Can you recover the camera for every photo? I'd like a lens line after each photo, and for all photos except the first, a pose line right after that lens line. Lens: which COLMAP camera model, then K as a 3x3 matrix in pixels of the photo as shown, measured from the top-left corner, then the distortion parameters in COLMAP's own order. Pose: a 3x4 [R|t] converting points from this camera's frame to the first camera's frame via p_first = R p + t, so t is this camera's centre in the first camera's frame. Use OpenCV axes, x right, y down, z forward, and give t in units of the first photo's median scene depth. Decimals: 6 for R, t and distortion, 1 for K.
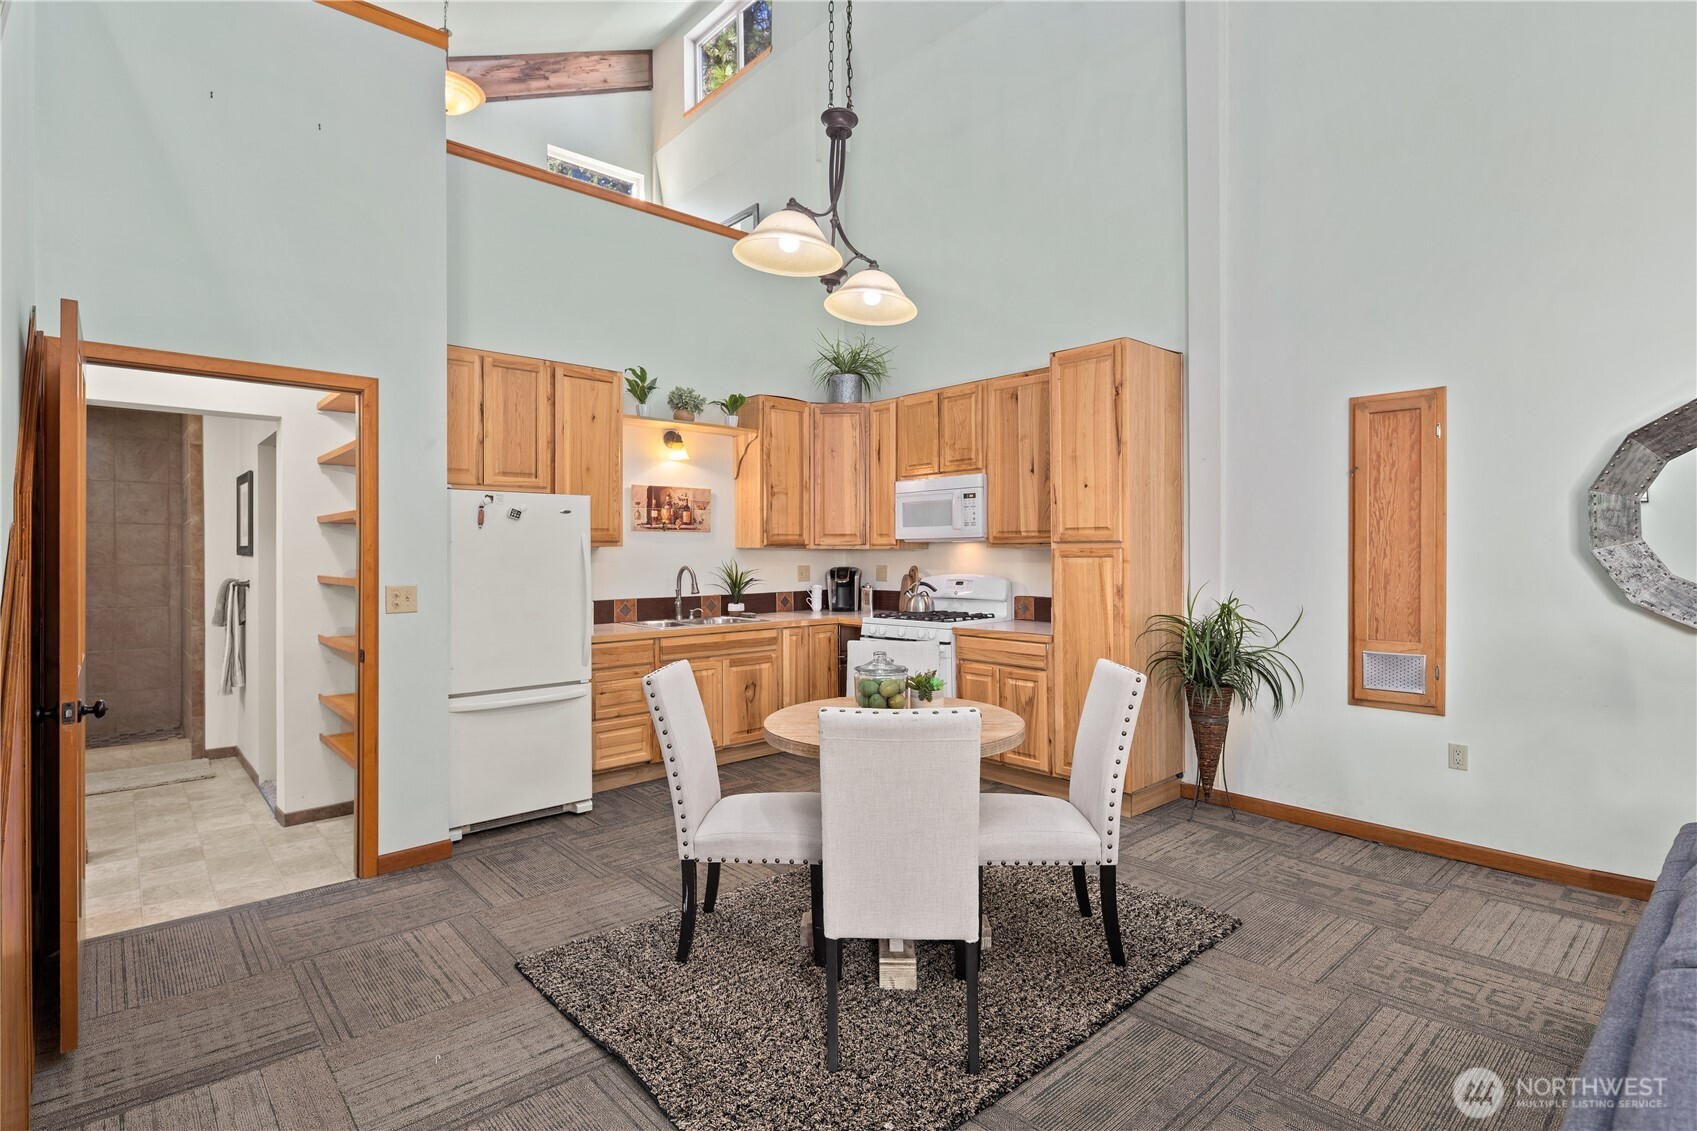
lens RADIAL K [[832.4, 0, 837.7], [0, 832.4, 558.6], [0, 0, 1]] dist [0.006274, -0.005311]
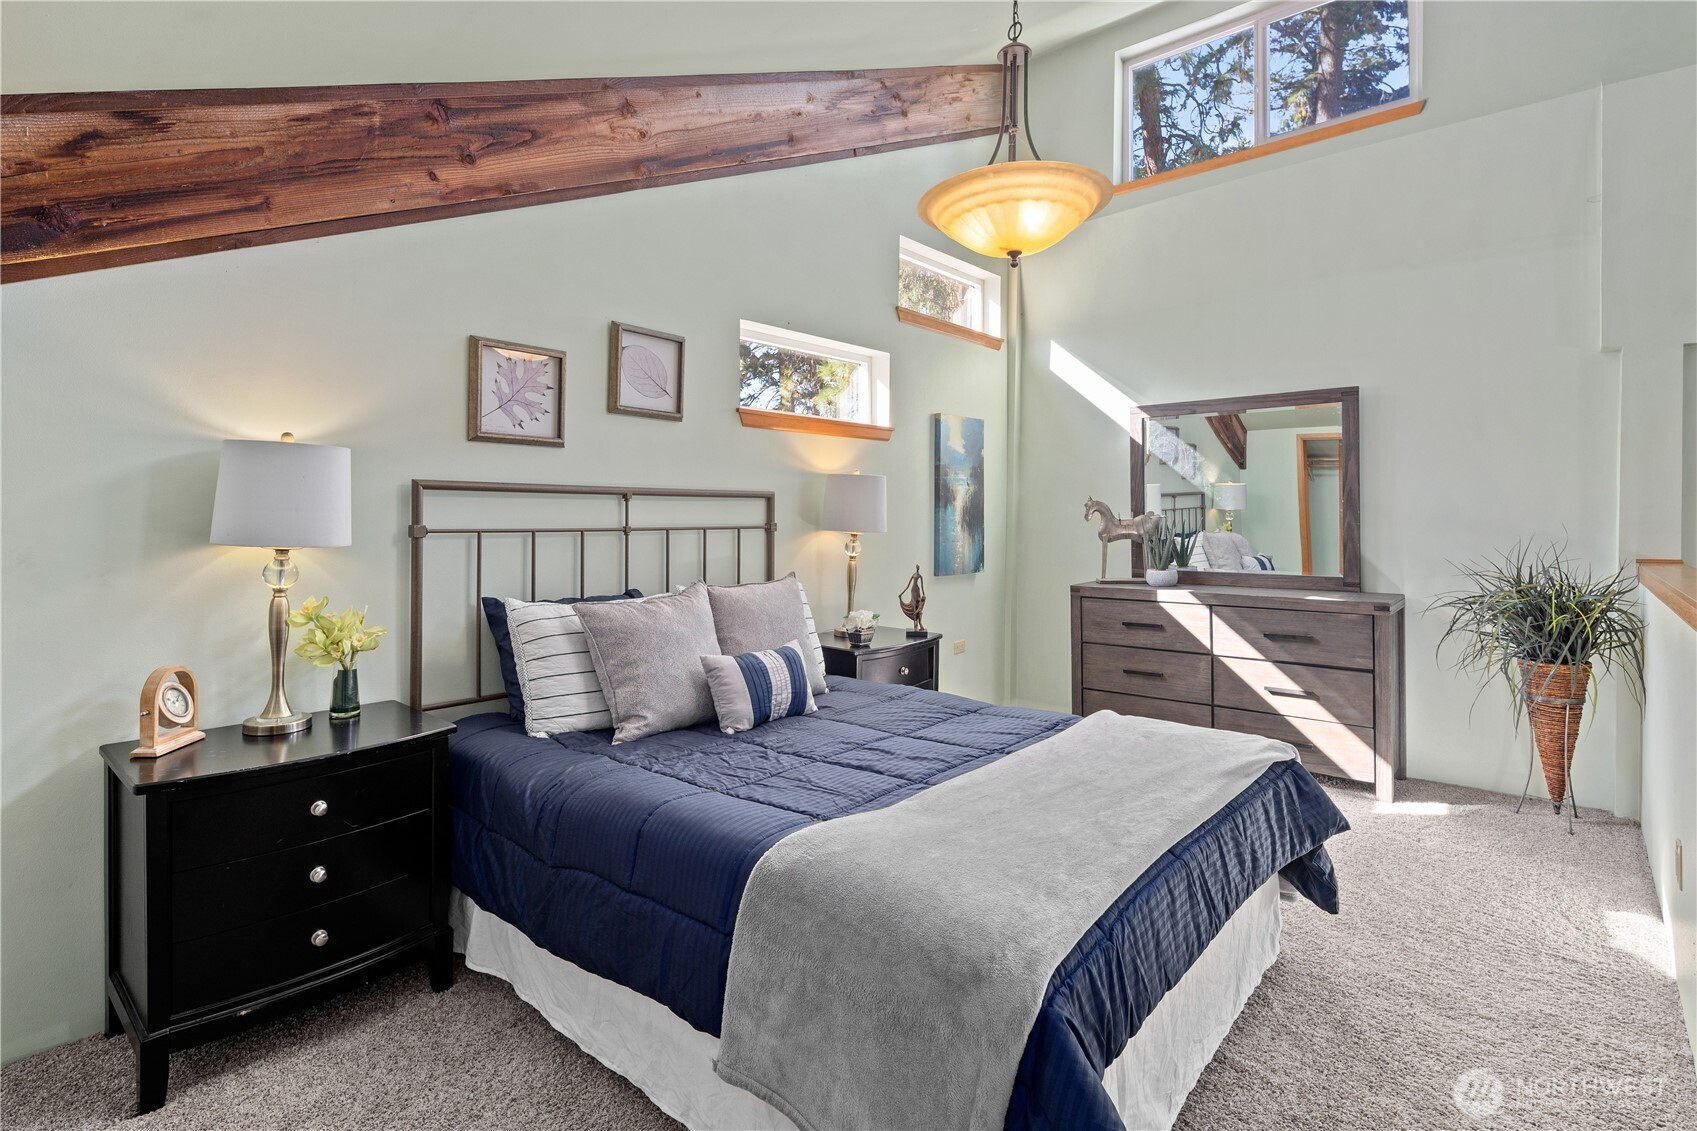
lens RADIAL K [[832.4, 0, 833.5], [0, 832.4, 522.1], [0, 0, 1]] dist [0.006274, -0.005311]
pose [[0.992662, 0.010360, 0.120474, -0.684467], [-0.010100, 0.999945, -0.002765, -0.465520], [-0.120496, 0.001528, 0.992713, 0.707138]]
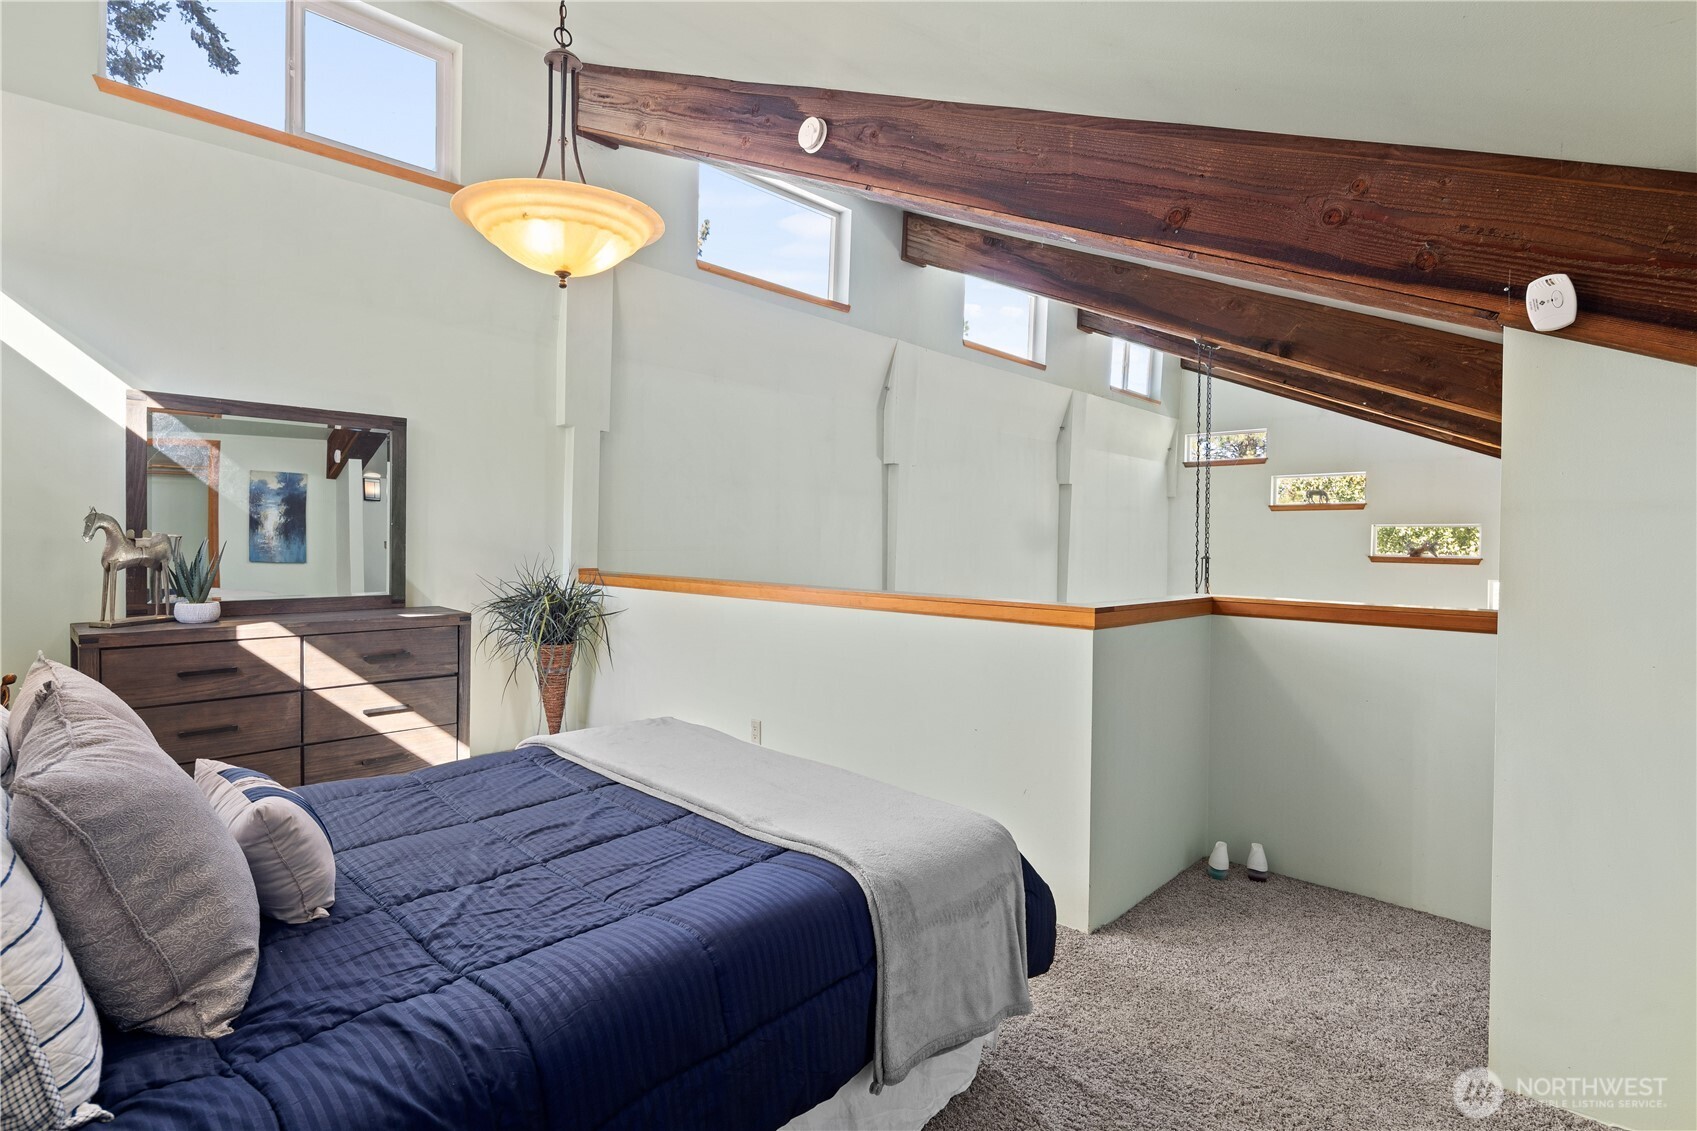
lens RADIAL K [[832.4, 0, 843.4], [0, 832.4, 560.3], [0, 0, 1]] dist [0.006274, -0.005311]
pose [[-0.083496, -0.014824, 0.996398, -1.376960], [-0.008867, 0.999861, 0.014133, -0.479743], [-0.996469, -0.007655, -0.083615, 1.480451]]
